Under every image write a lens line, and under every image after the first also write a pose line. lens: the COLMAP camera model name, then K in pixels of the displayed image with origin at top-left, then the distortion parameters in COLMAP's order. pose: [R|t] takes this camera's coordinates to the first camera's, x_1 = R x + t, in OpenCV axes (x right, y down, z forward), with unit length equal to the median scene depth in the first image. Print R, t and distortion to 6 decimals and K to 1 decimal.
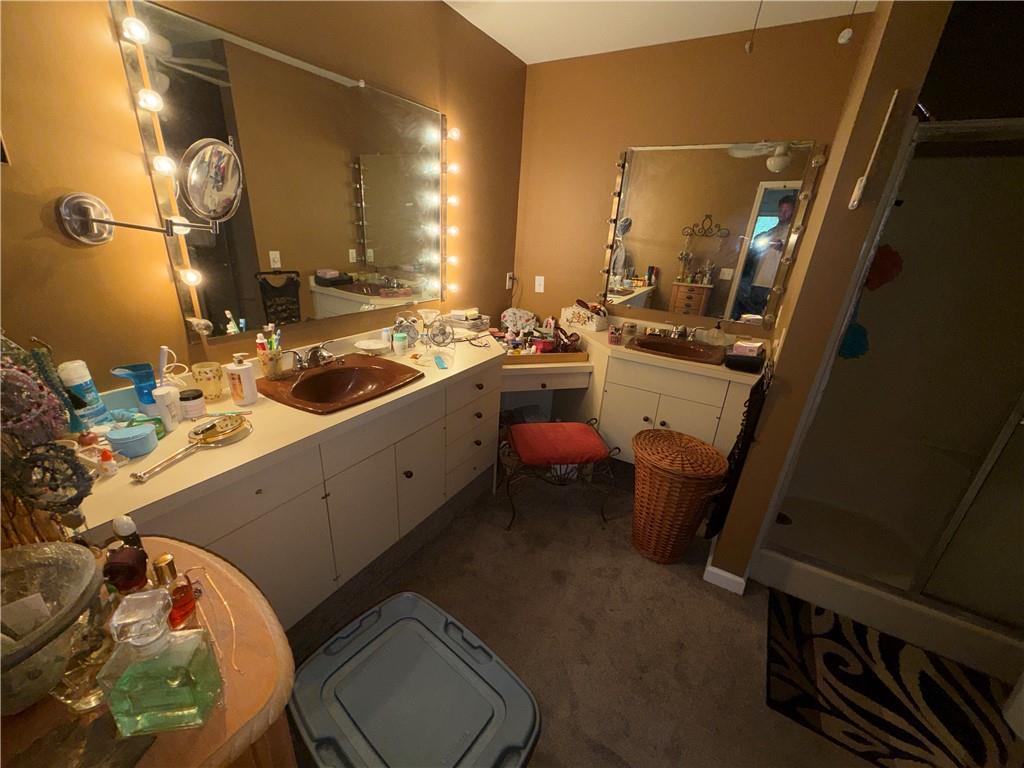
lens RADIAL K [[406.2, 0, 511.2], [0, 406.2, 384.4], [0, 0, 1]] dist [-0.000712, -0.000153]
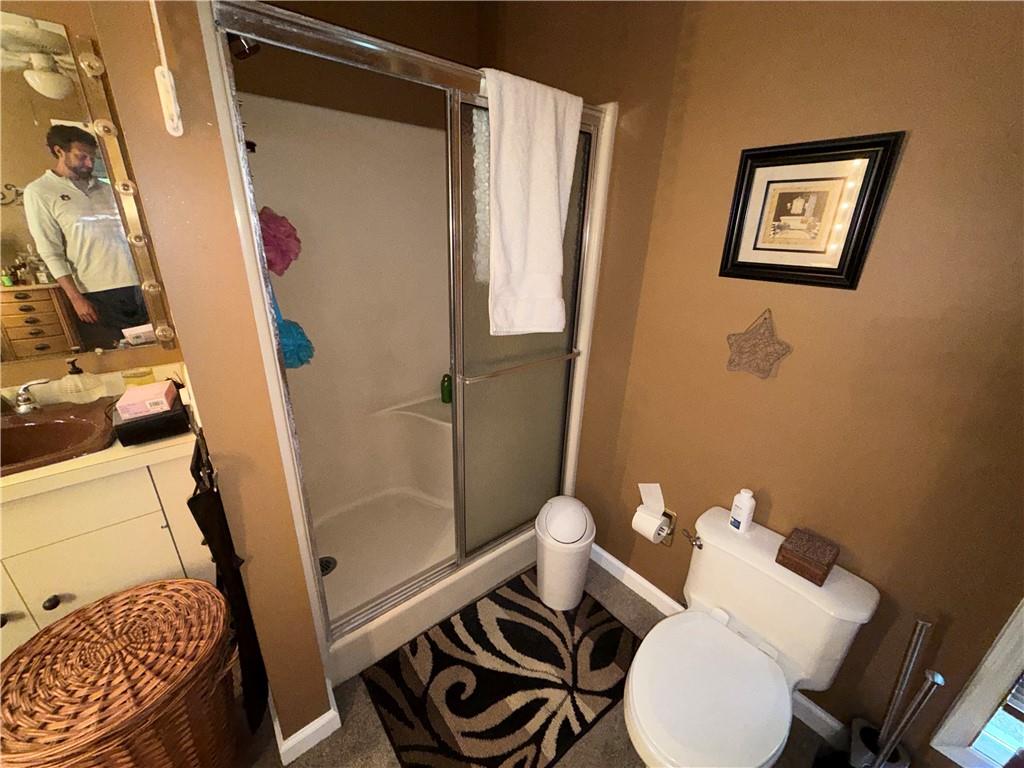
lens RADIAL K [[406.2, 0, 508.3], [0, 406.2, 384.2], [0, 0, 1]] dist [-0.000712, -0.000153]
pose [[0.330174, -0.388770, 0.860141, 0.296073], [0.334897, 0.900210, 0.278327, -0.107415], [-0.882513, 0.196162, 0.427424, 0.339262]]
